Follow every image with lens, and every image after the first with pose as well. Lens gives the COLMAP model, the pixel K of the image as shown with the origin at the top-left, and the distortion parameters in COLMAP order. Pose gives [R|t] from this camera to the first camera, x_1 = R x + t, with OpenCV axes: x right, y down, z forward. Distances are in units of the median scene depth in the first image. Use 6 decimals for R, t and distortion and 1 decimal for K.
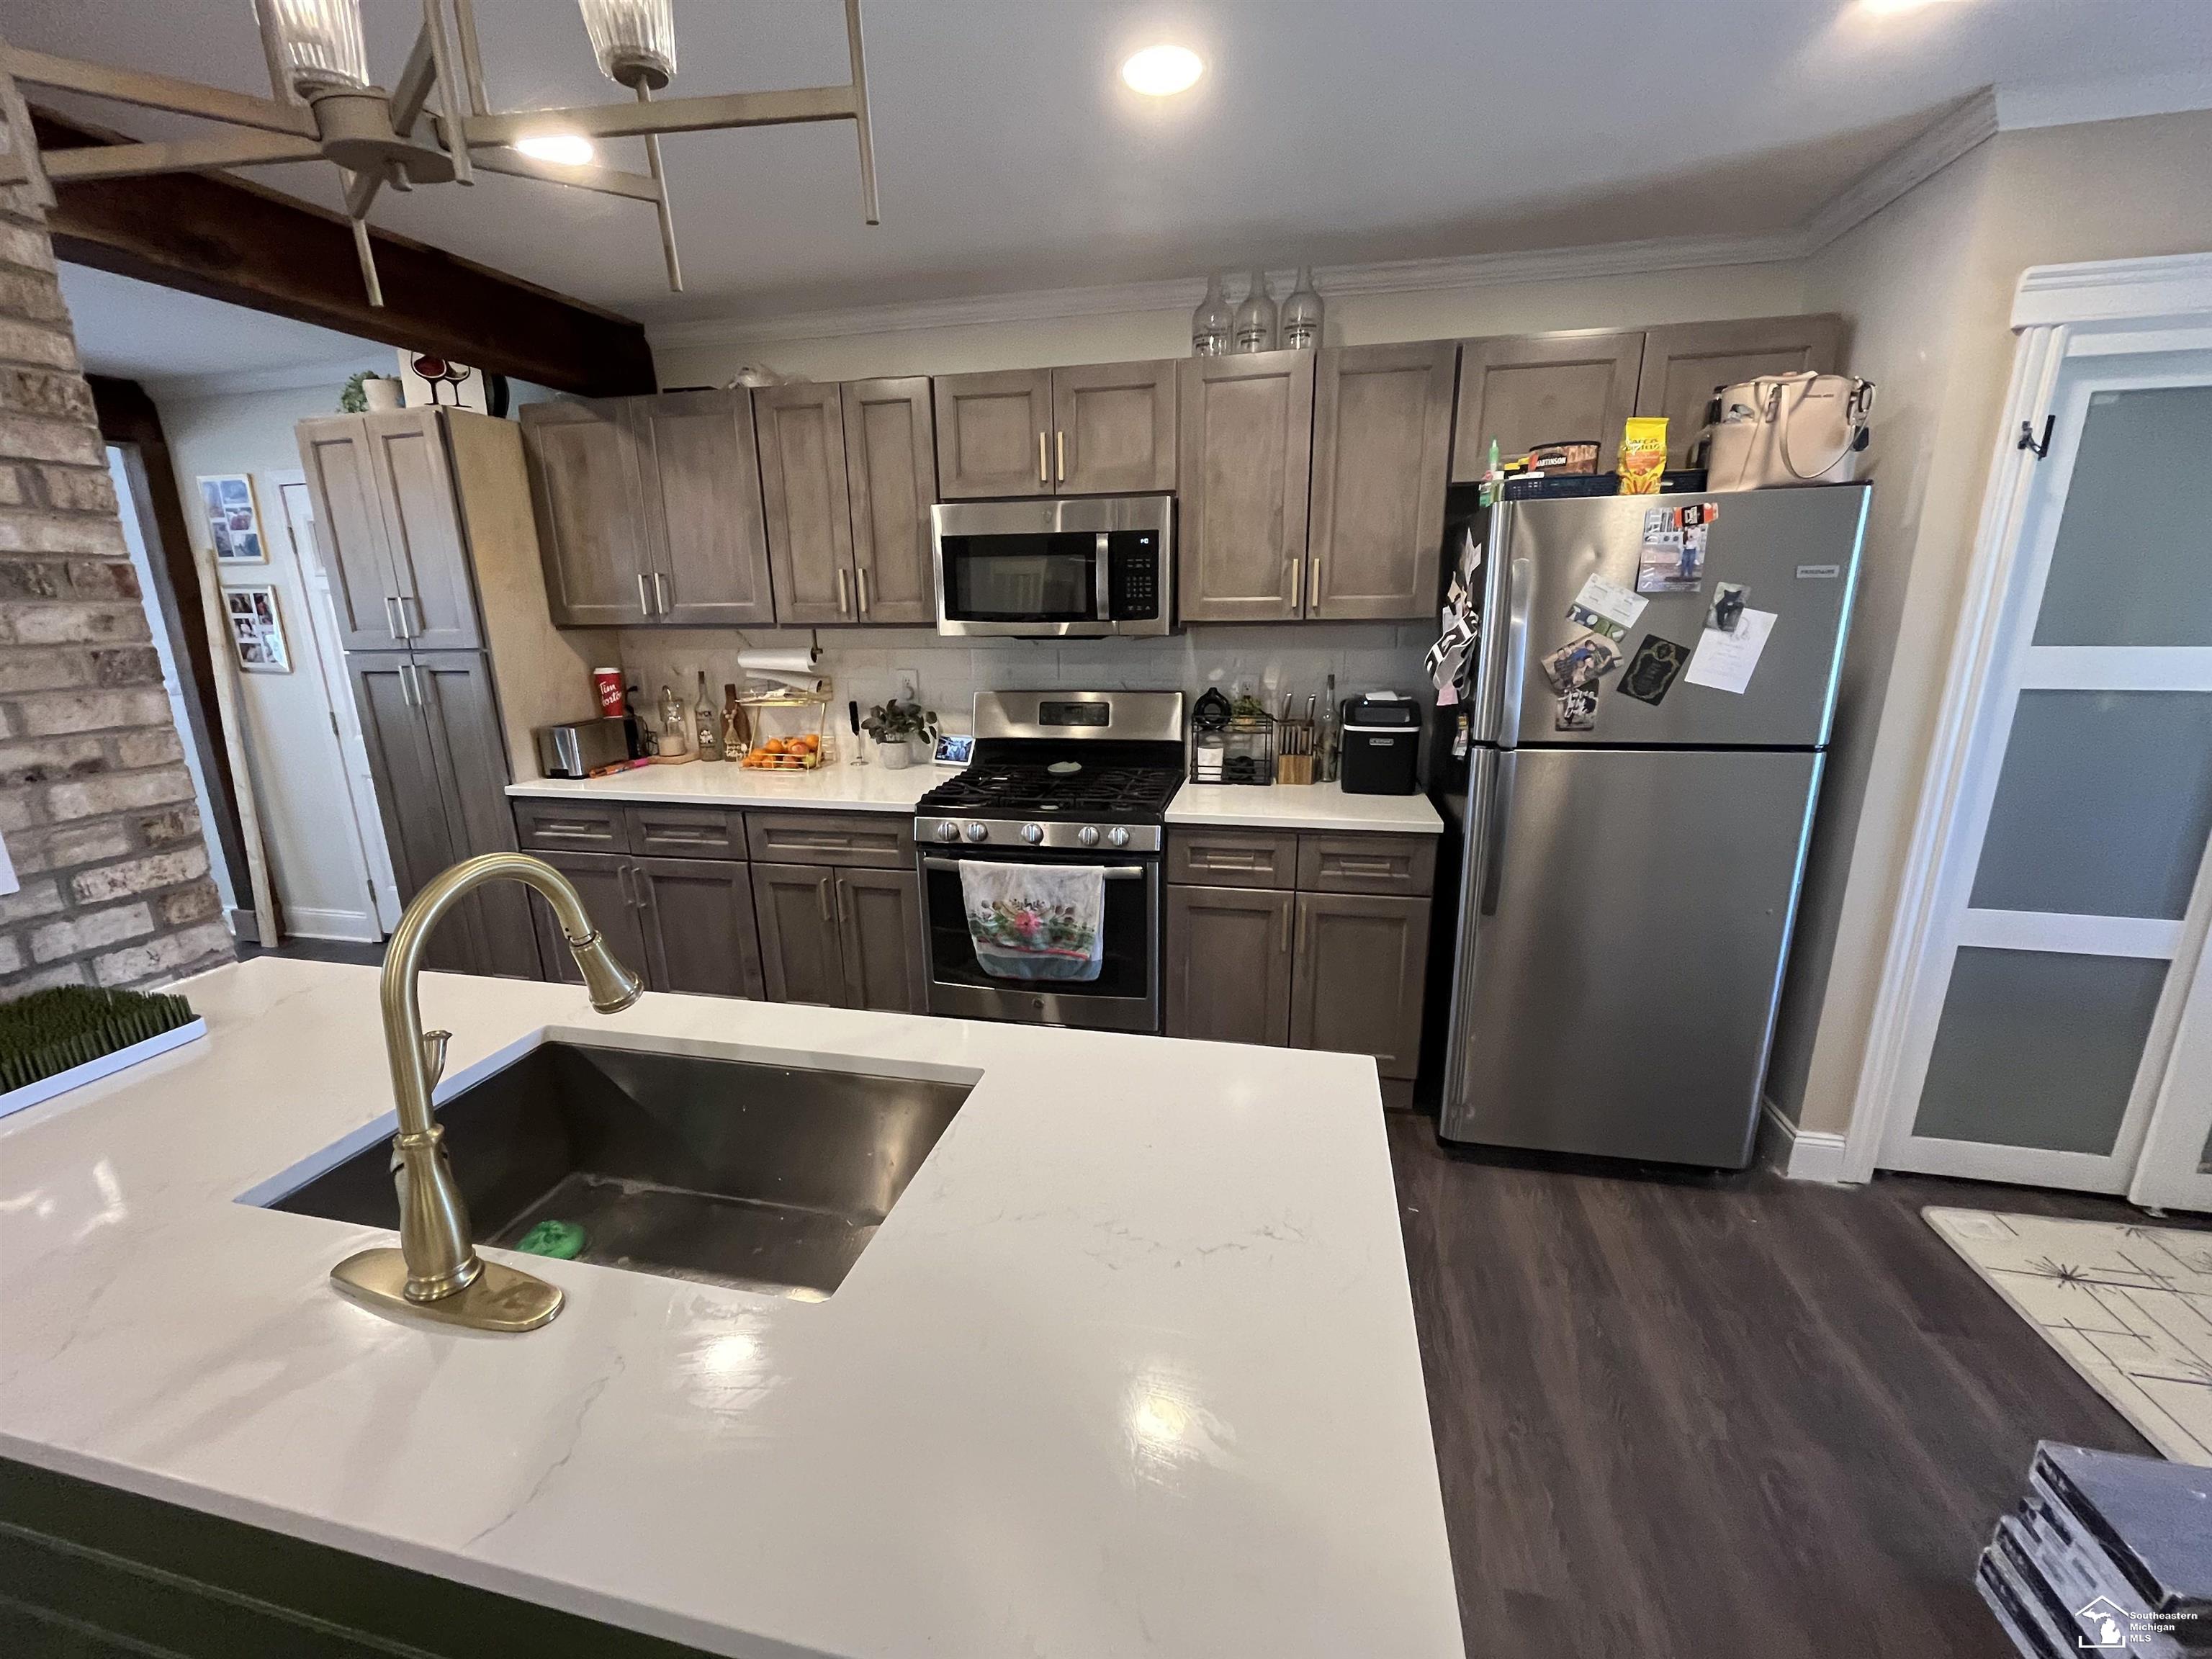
lens RADIAL K [[898.6, 0, 1093.7], [0, 898.6, 836.4], [0, 0, 1]] dist [-0.003594, 0.000328]
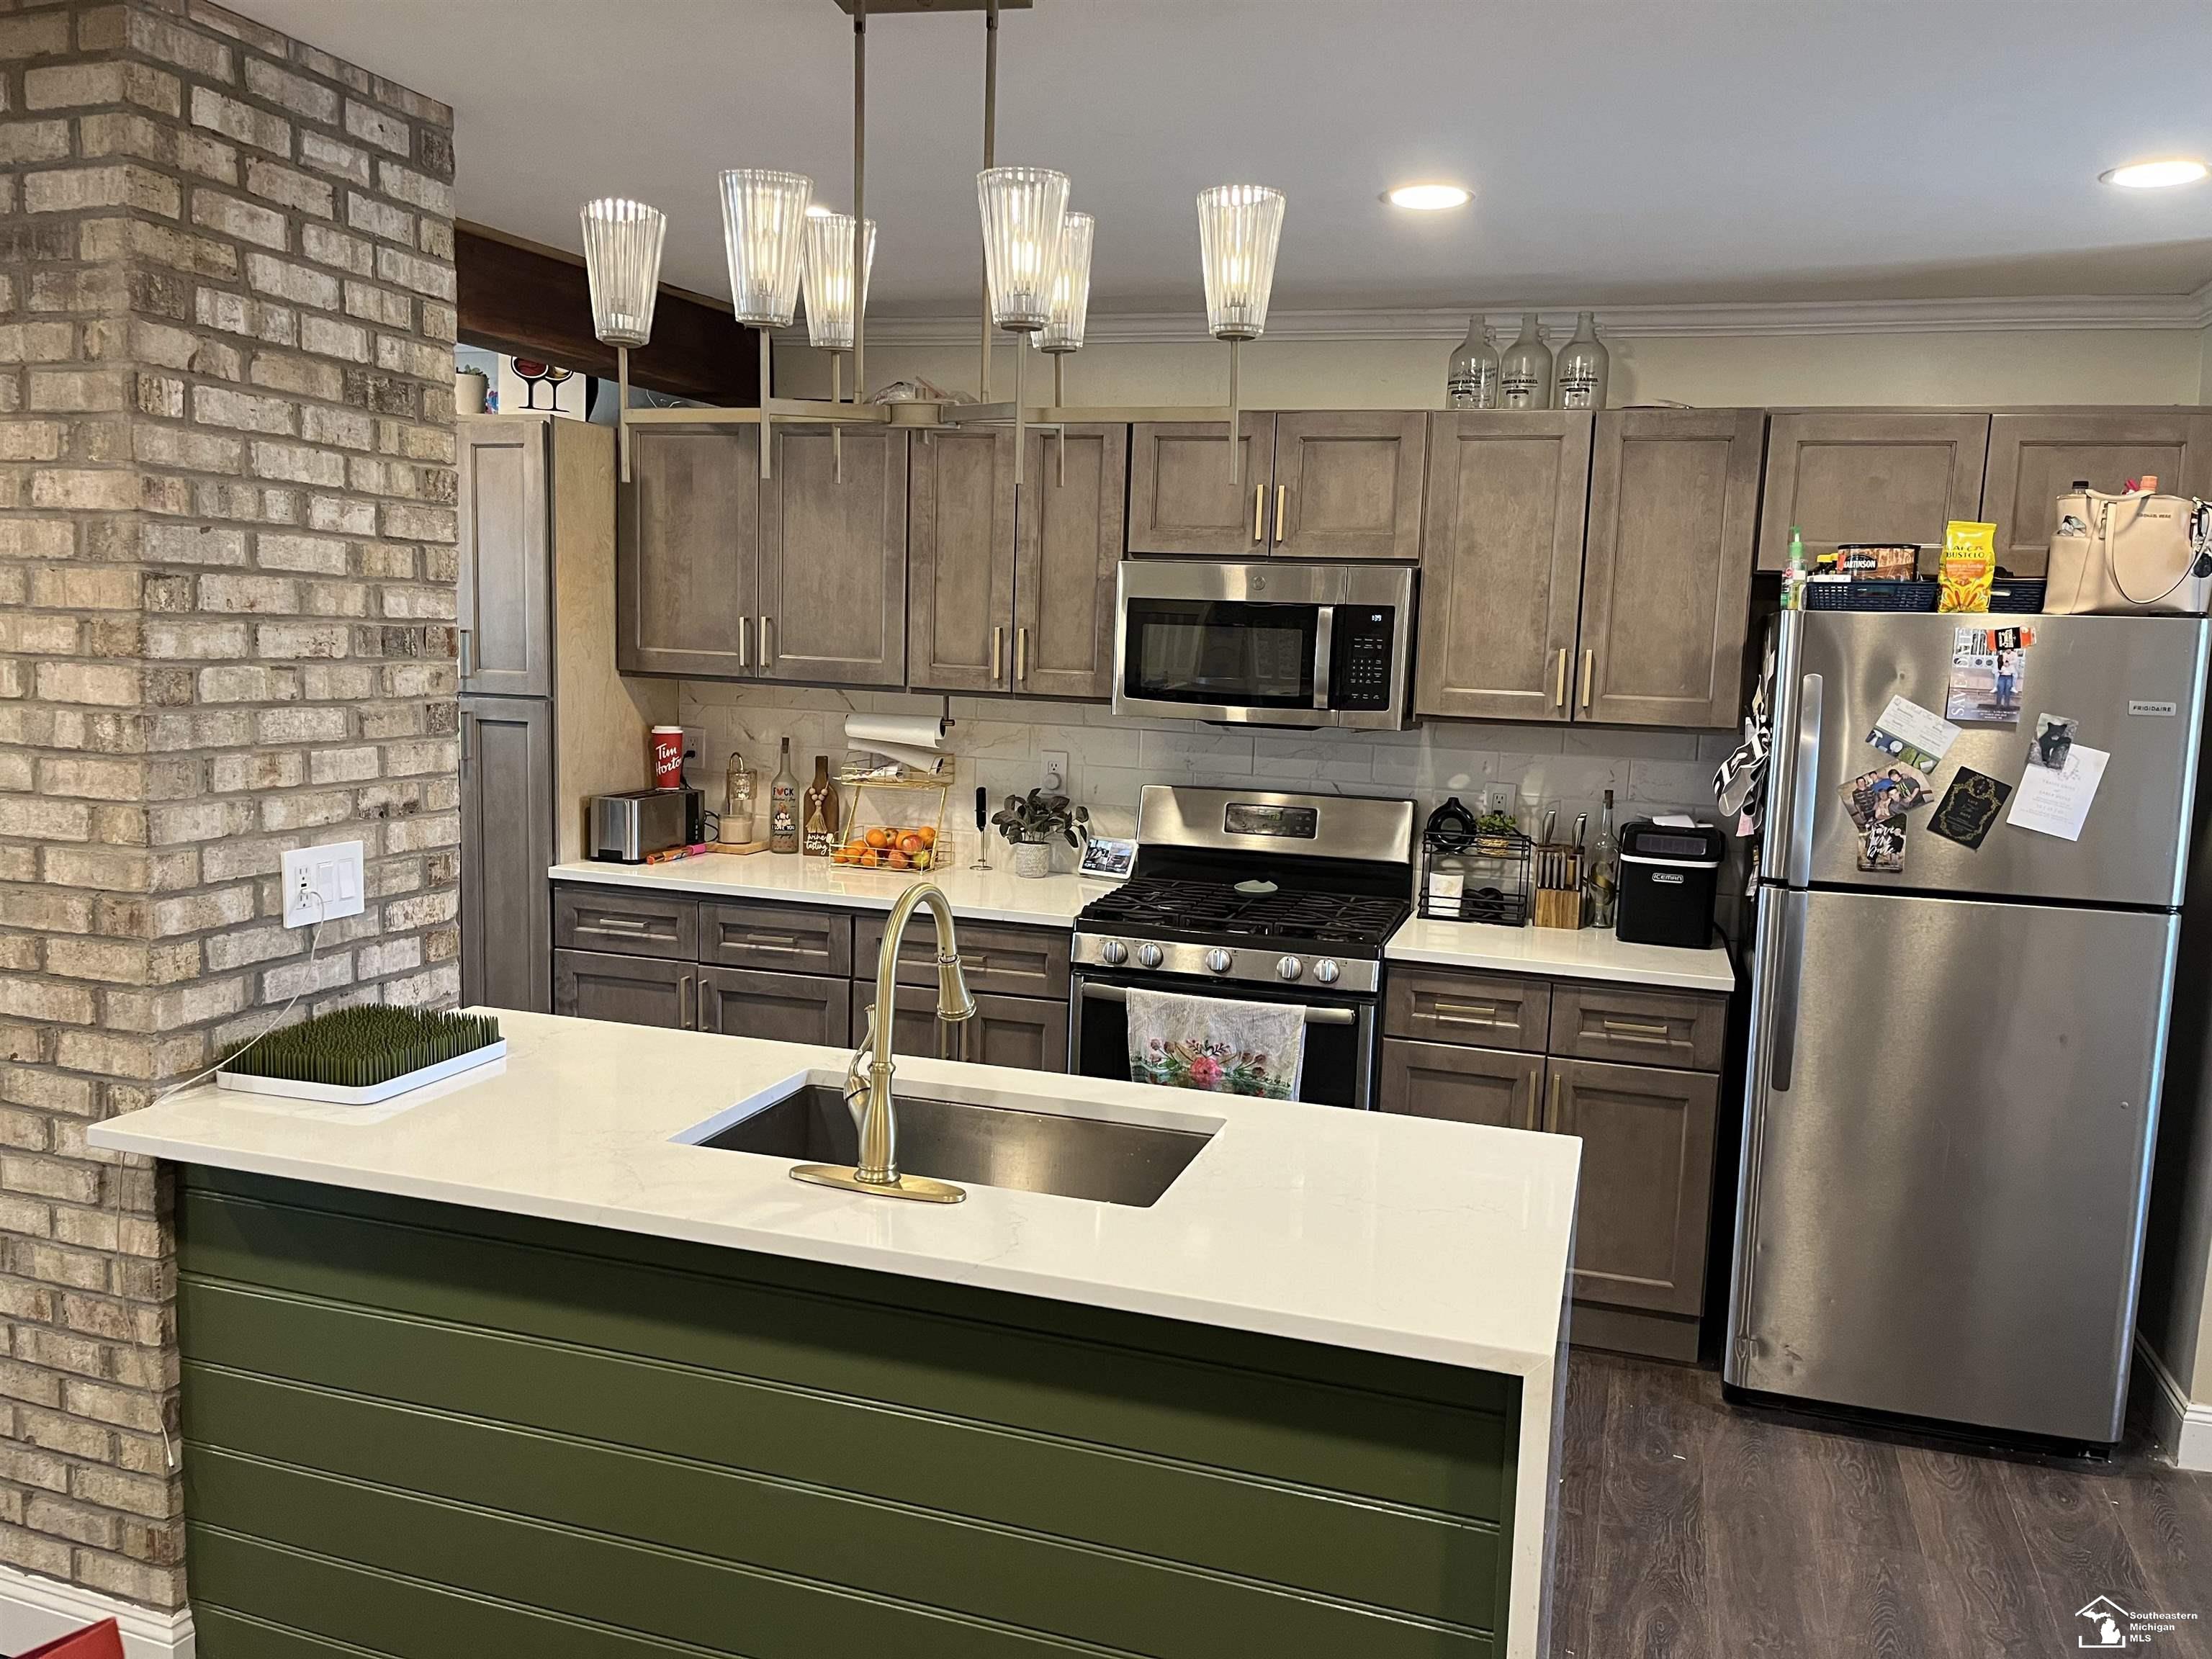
lens RADIAL K [[1670.9, 0, 1099.9], [0, 1670.9, 835.9], [0, 0, 1]] dist [0.059536, -0.077869]
pose [[0.994774, 0.061546, -0.081461, -0.061404], [-0.071651, 0.989237, -0.127576, 0.088110], [0.072732, 0.132746, 0.988478, -0.536783]]
